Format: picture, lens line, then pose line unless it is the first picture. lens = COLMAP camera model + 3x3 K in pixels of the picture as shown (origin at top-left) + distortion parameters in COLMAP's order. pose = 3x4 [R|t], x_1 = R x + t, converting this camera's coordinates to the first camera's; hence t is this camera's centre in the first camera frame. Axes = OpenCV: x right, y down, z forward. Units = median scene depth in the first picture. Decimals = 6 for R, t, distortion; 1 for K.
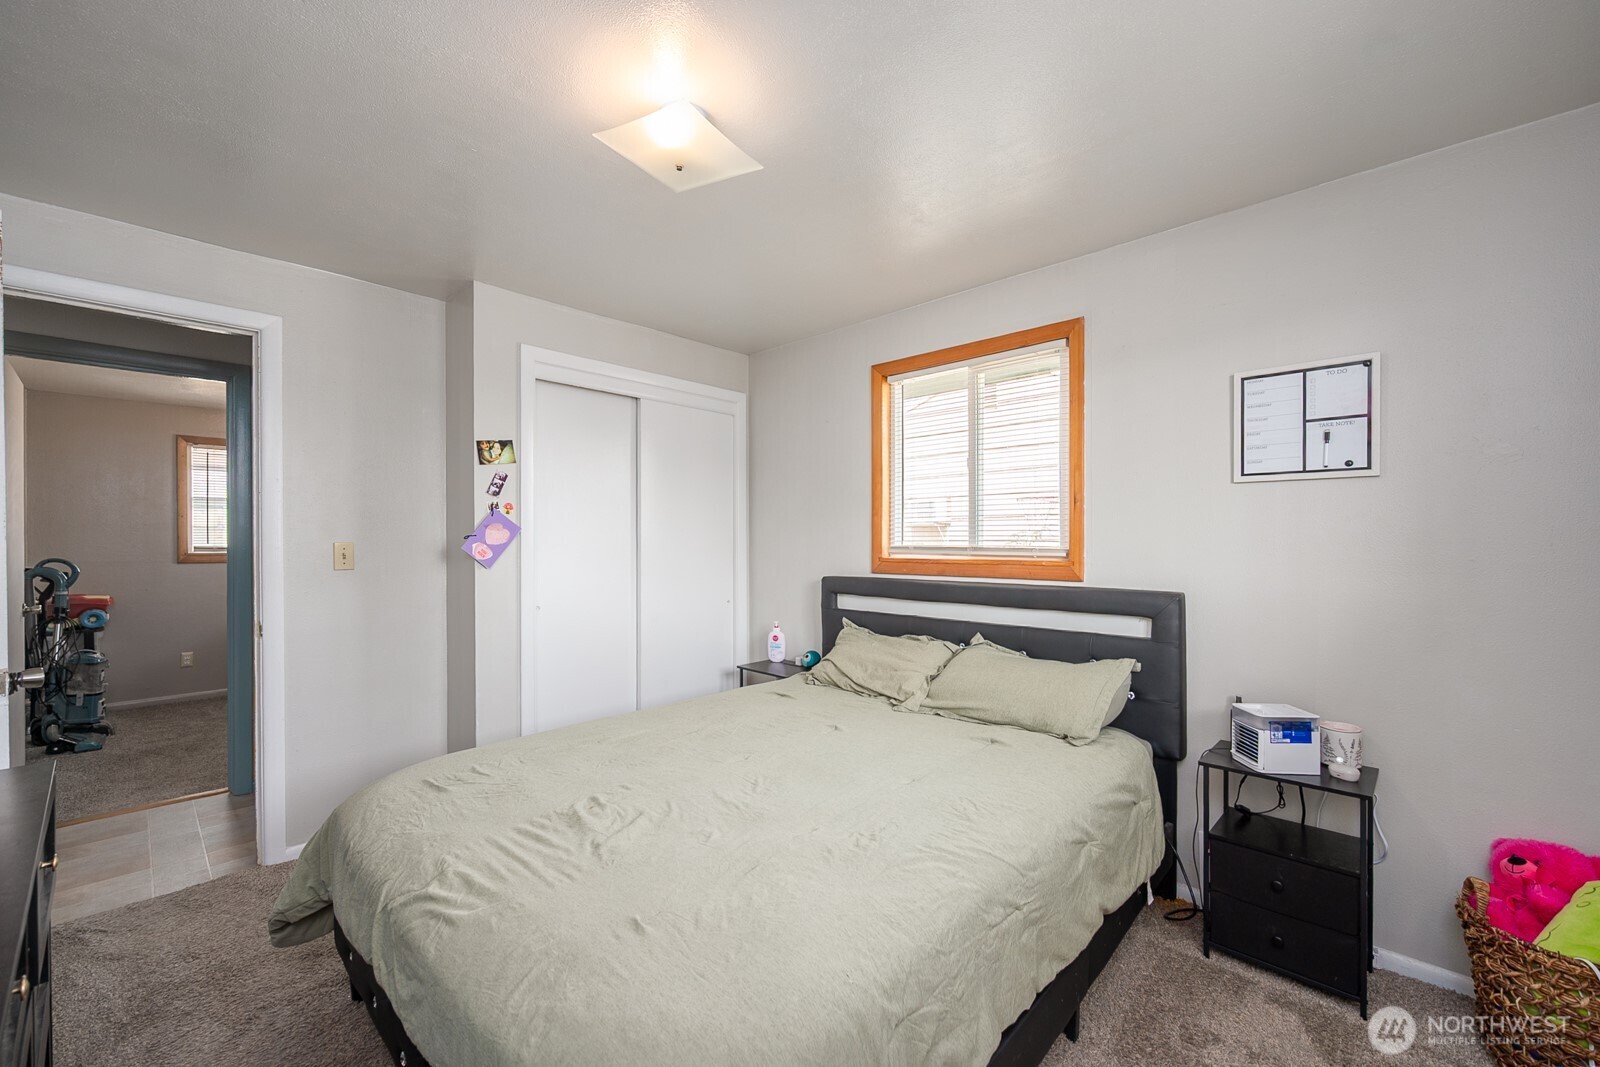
lens RADIAL K [[624.6, 0, 795.4], [0, 624.6, 540.6], [0, 0, 1]] dist [-0.000877, -0.000154]
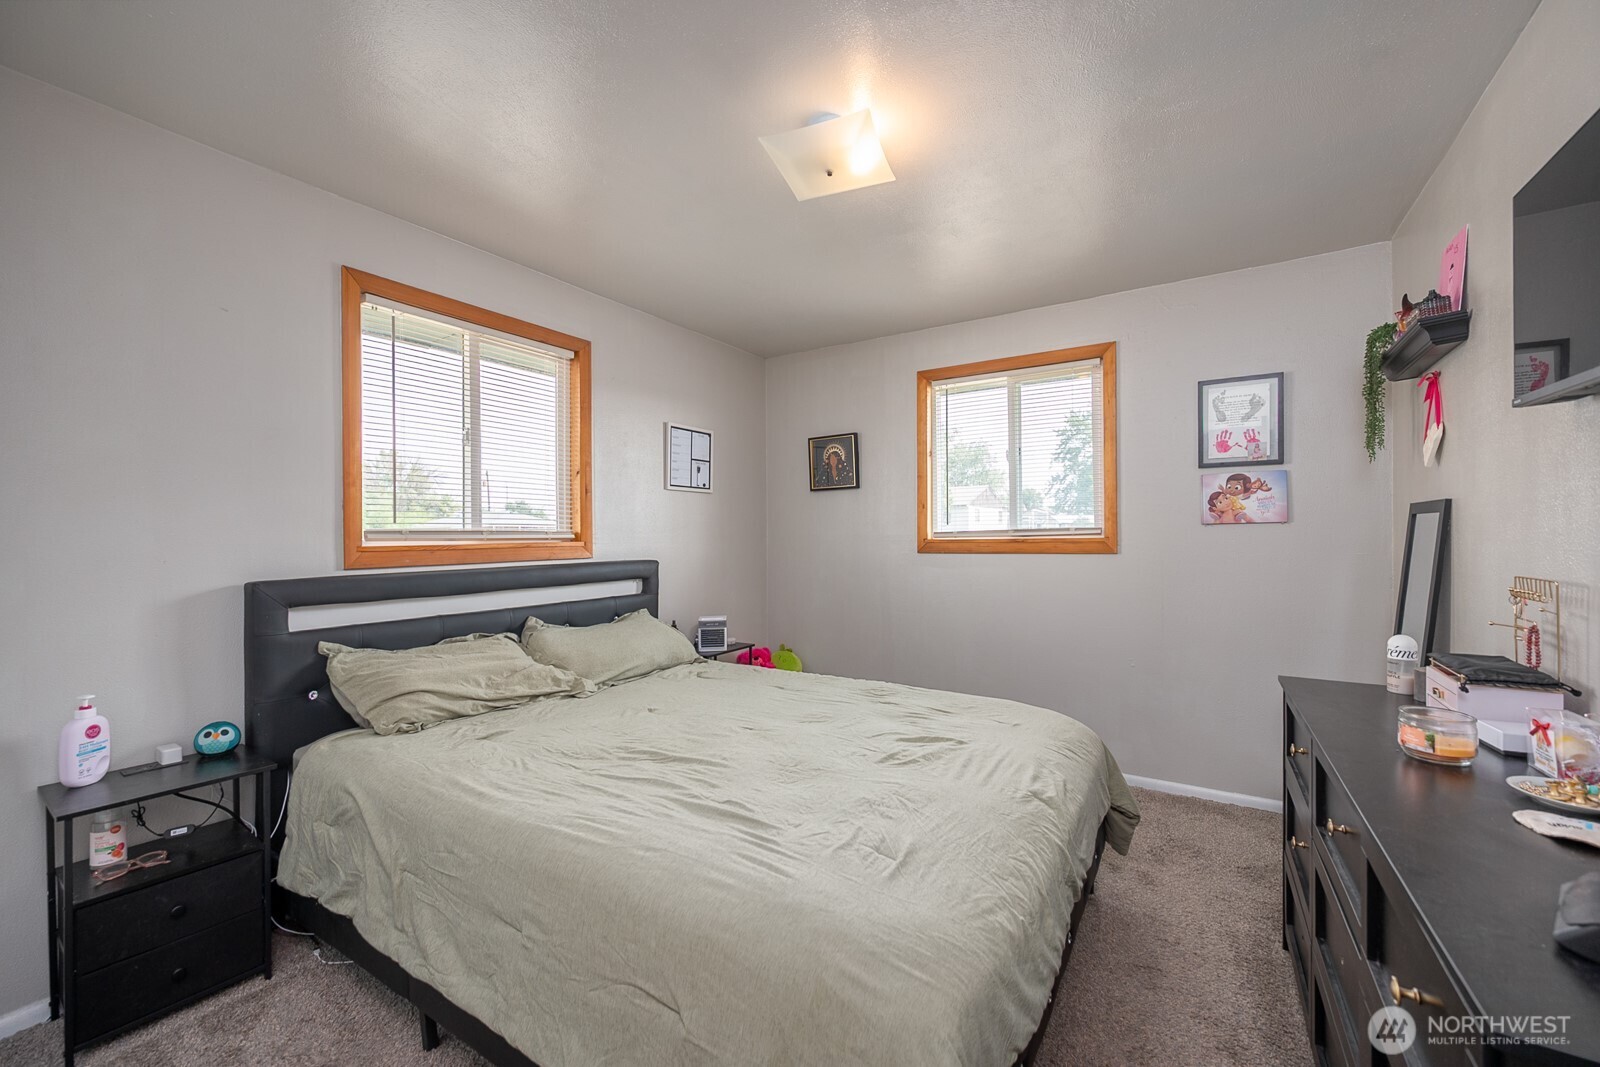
lens RADIAL K [[624.6, 0, 795.4], [0, 624.6, 540.6], [0, 0, 1]] dist [-0.000877, -0.000154]
pose [[-0.164943, -0.011725, 0.986233, -0.771402], [0.006304, 0.999896, 0.012942, 0.017121], [-0.986283, 0.008352, -0.164852, 0.766044]]
